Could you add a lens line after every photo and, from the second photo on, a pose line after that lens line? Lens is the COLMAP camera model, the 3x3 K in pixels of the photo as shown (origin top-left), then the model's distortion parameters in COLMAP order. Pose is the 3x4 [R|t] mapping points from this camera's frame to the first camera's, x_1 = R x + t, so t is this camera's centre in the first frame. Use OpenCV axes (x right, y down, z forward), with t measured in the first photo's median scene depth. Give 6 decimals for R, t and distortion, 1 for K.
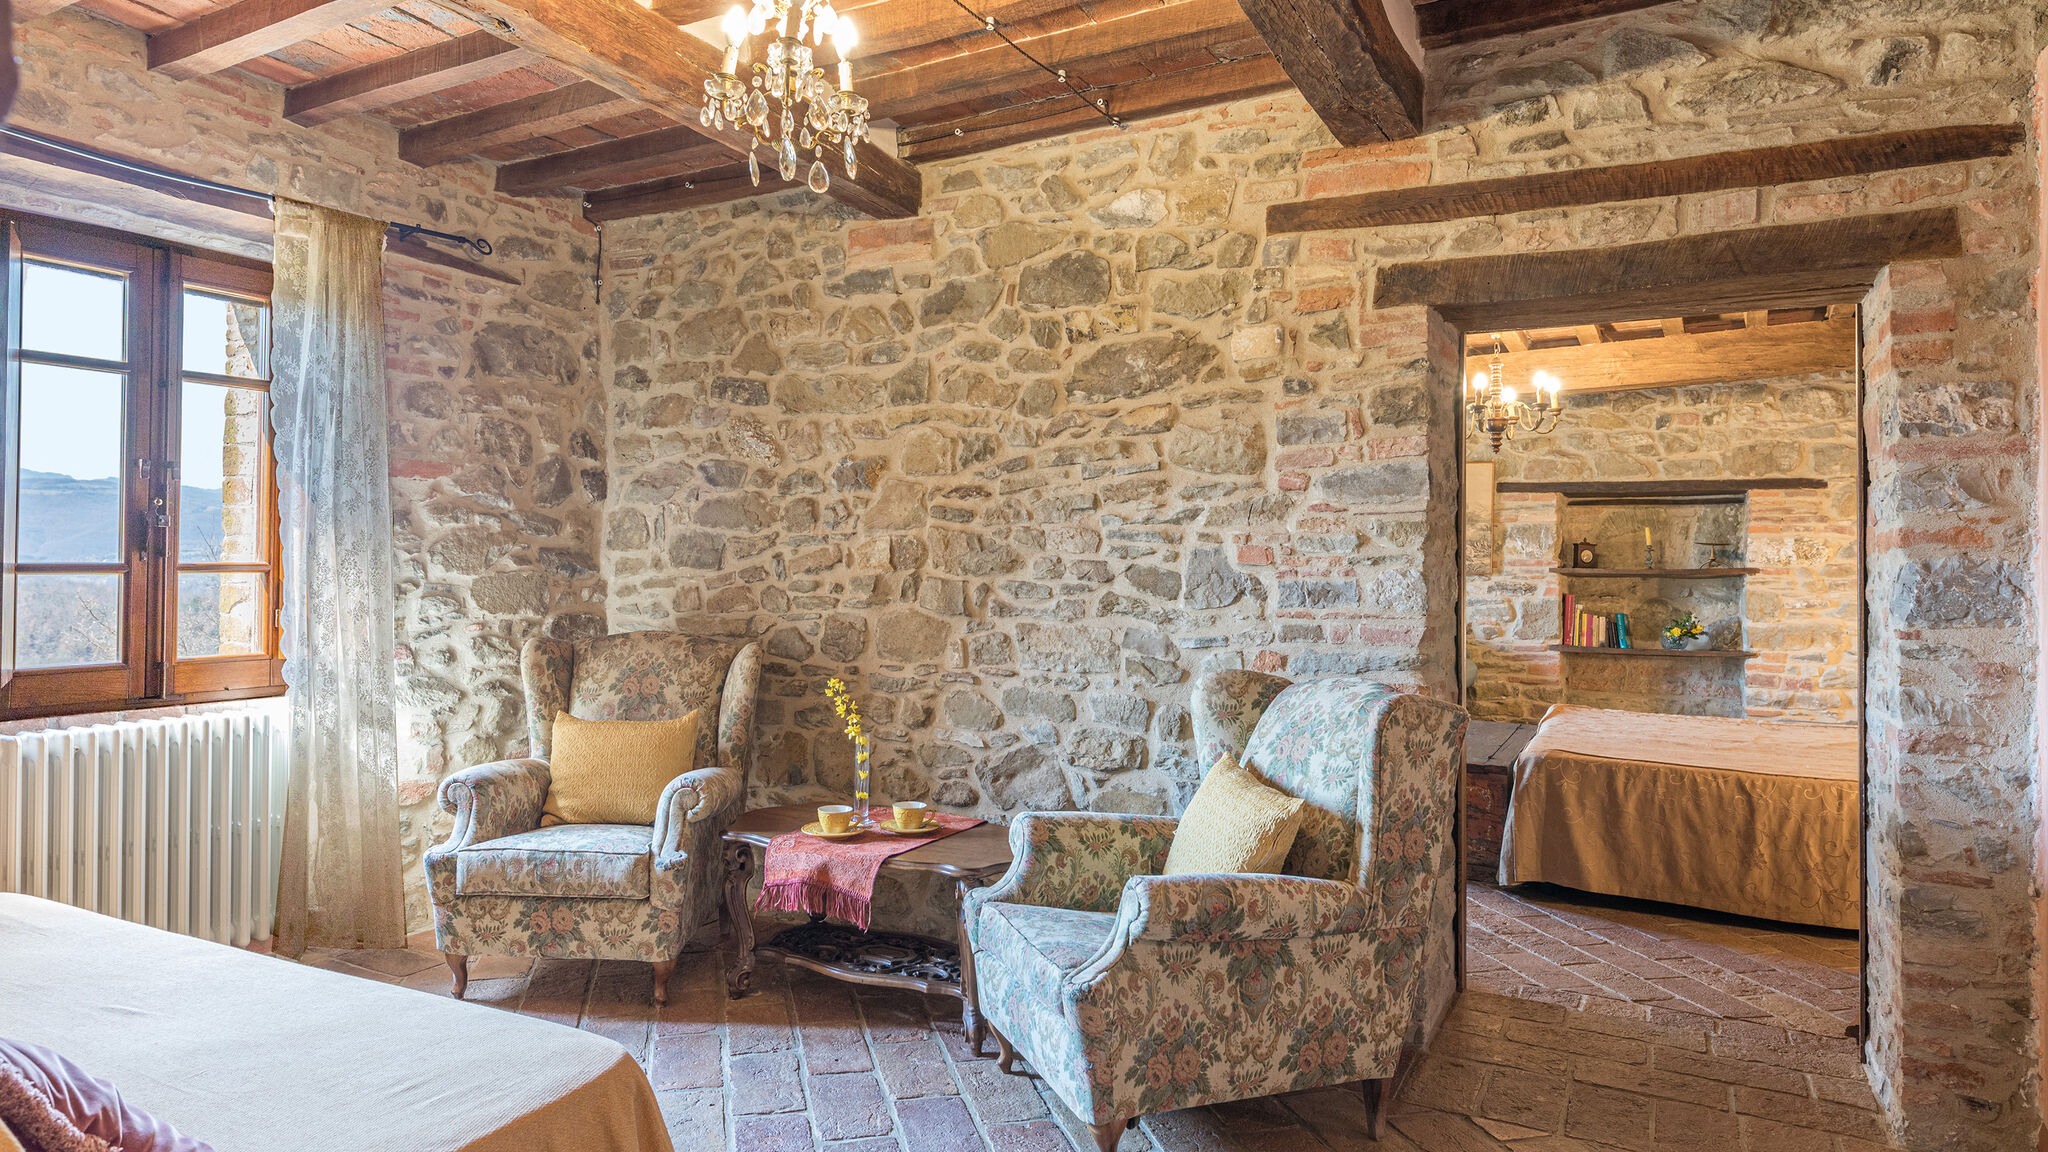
lens RADIAL K [[1178.0, 0, 1013.9], [0, 1178.0, 549.6], [0, 0, 1]] dist [0.006933, 0.000897]
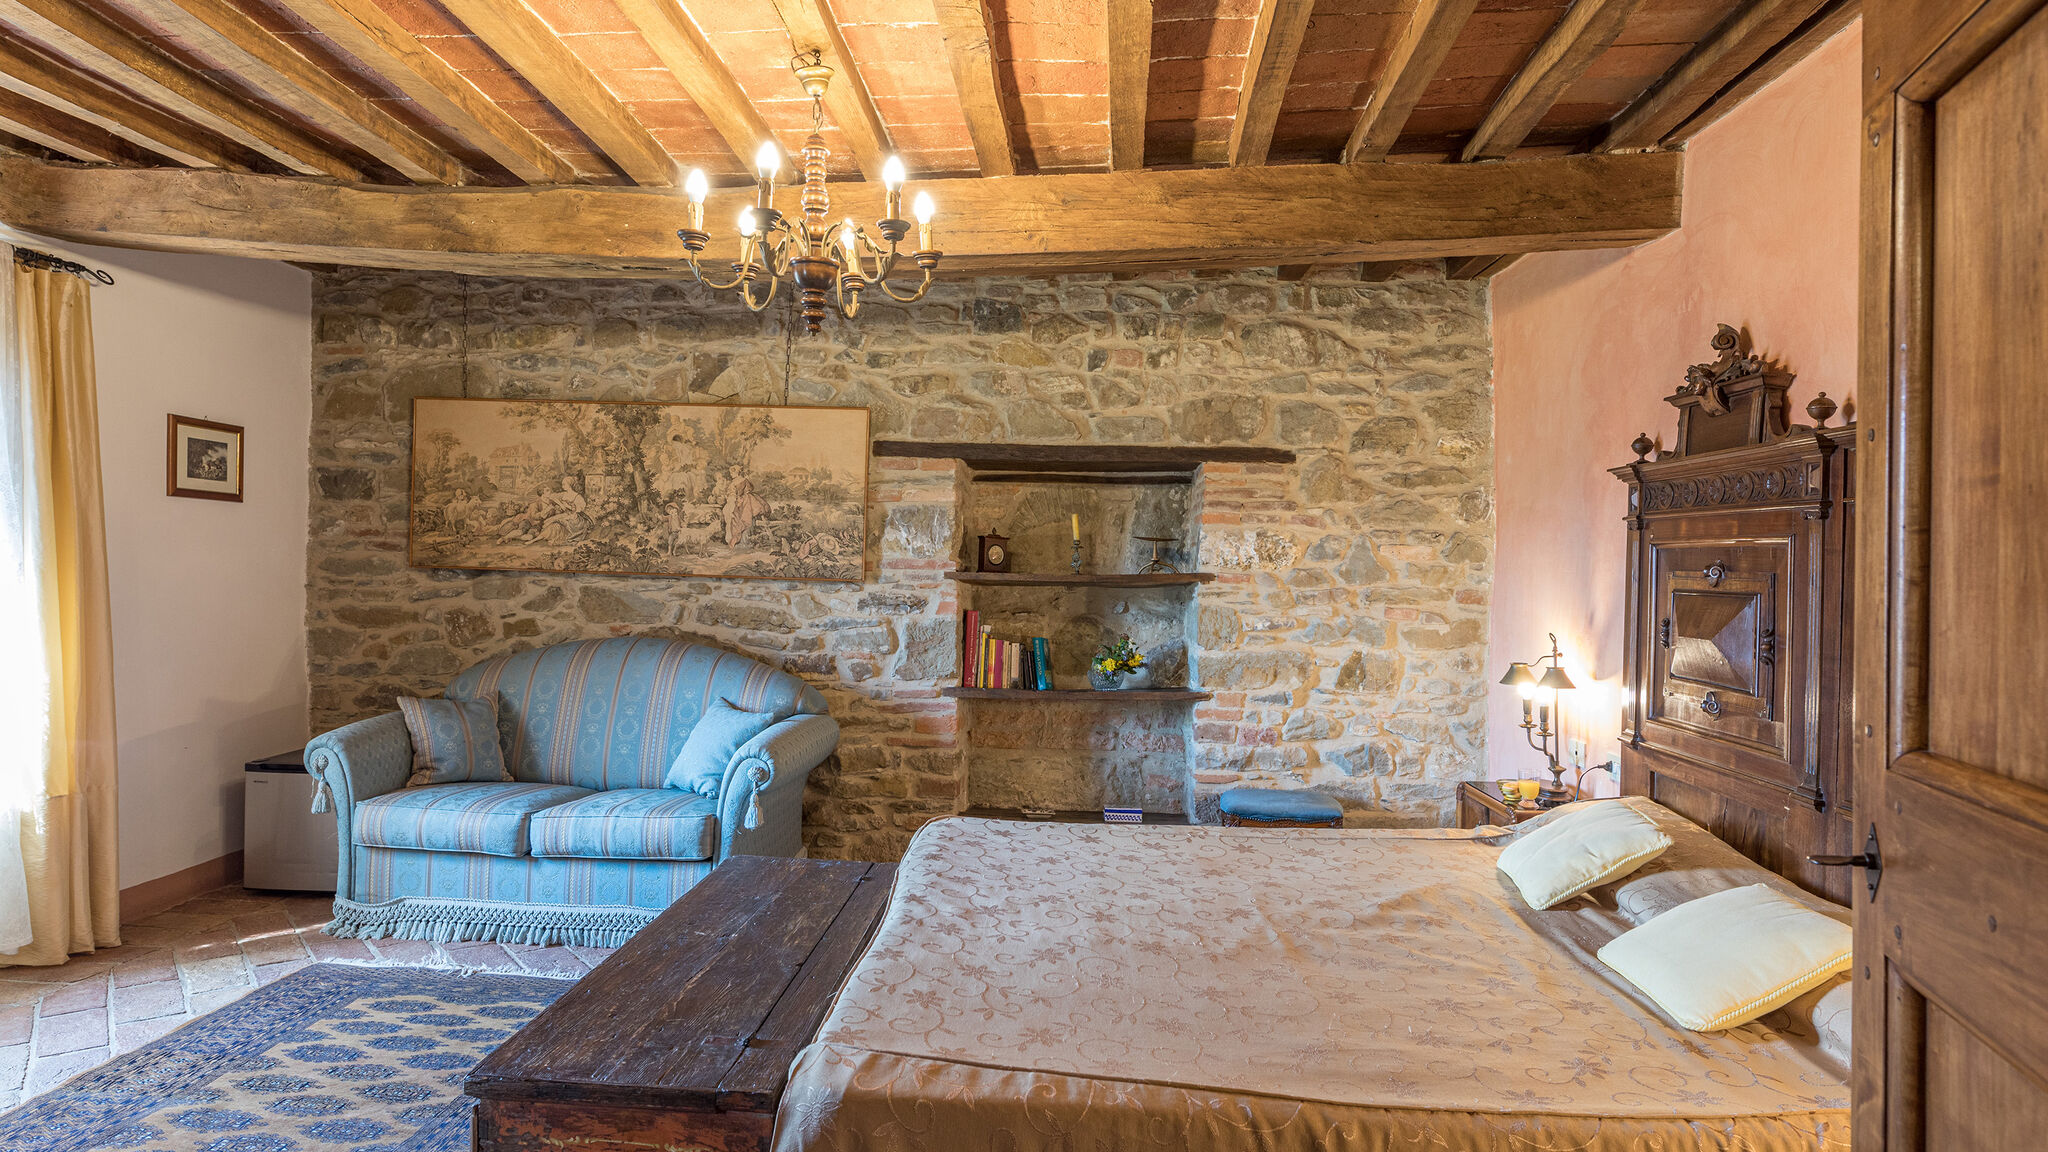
lens RADIAL K [[1178.0, 0, 1025.2], [0, 1178.0, 583.2], [0, 0, 1]] dist [0.006933, 0.000897]
pose [[0.894929, 0.000382, 0.446209, 0.206156], [-0.011928, 0.999663, 0.023068, 0.006291], [-0.446050, -0.025967, 0.894631, 0.401459]]
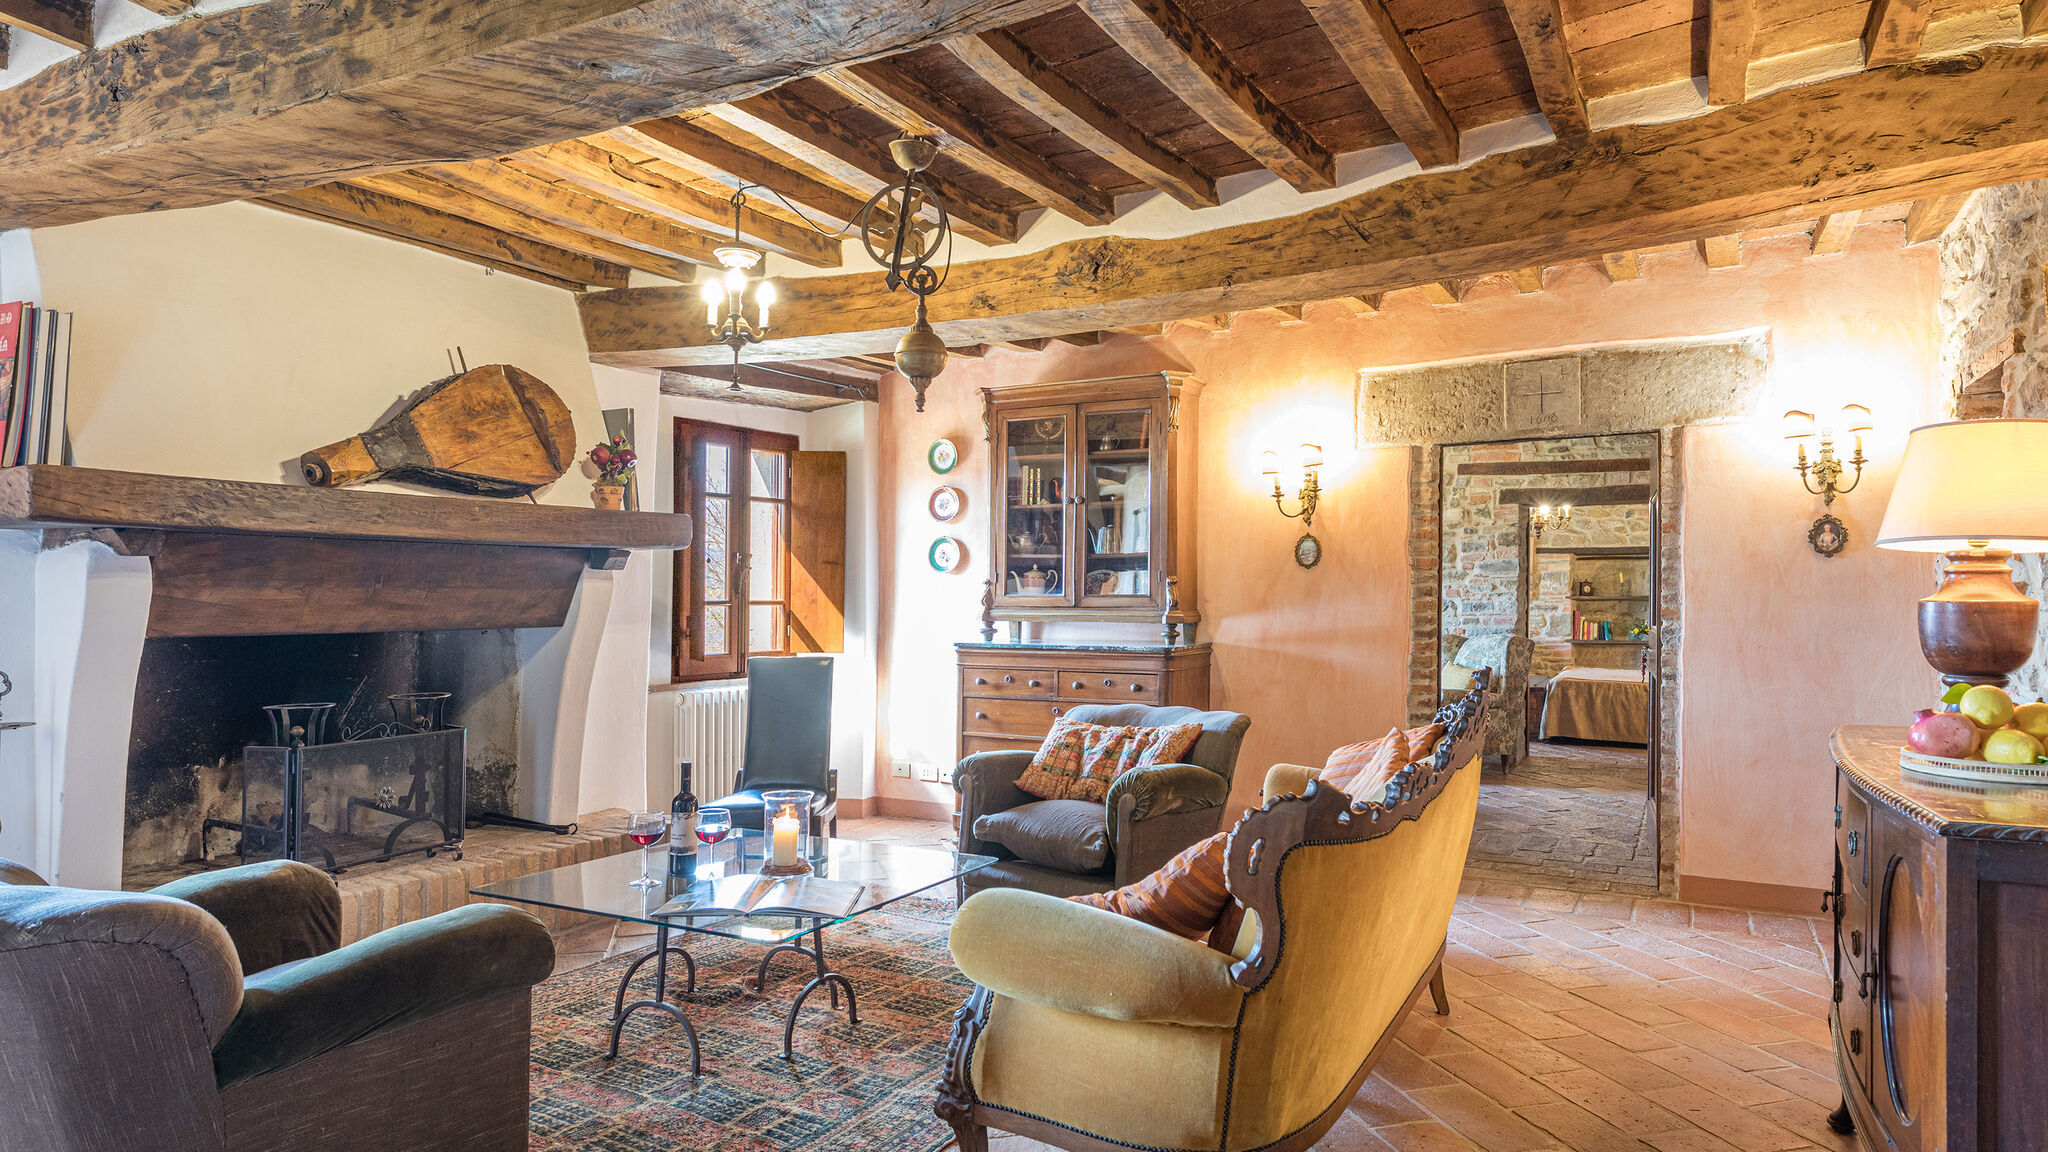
lens RADIAL K [[1178.0, 0, 1017.2], [0, 1178.0, 601.2], [0, 0, 1]] dist [0.006933, 0.000897]
pose [[0.999878, -0.003813, -0.015158, -0.355969], [0.004115, 0.999793, 0.019917, -0.015805], [0.015079, -0.019977, 0.999687, -0.813842]]
